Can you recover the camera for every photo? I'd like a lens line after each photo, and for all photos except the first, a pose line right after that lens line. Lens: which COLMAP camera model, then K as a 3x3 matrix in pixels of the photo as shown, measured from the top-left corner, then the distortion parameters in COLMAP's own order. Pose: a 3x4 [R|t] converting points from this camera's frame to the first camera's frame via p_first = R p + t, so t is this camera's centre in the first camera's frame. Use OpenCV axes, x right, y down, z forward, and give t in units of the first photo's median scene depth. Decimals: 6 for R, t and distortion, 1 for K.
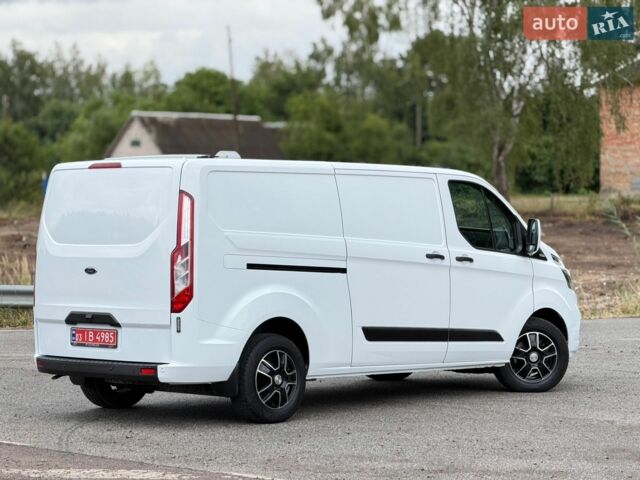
lens RADIAL K [[1928.9, 0, 320.0], [0, 1928.9, 240.0], [0, 0, 1]] dist [0.152654, 0.427044]
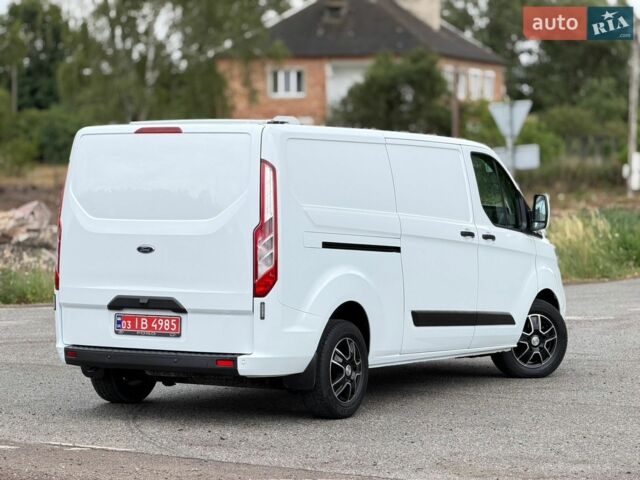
lens RADIAL K [[1928.9, 0, 320.0], [0, 1928.9, 240.0], [0, 0, 1]] dist [0.152654, 0.427044]
pose [[0.973538, 0.003849, 0.228491, -0.240551], [-0.007274, 0.999873, 0.014146, -0.001361], [-0.228408, -0.015434, 0.973443, 0.123793]]
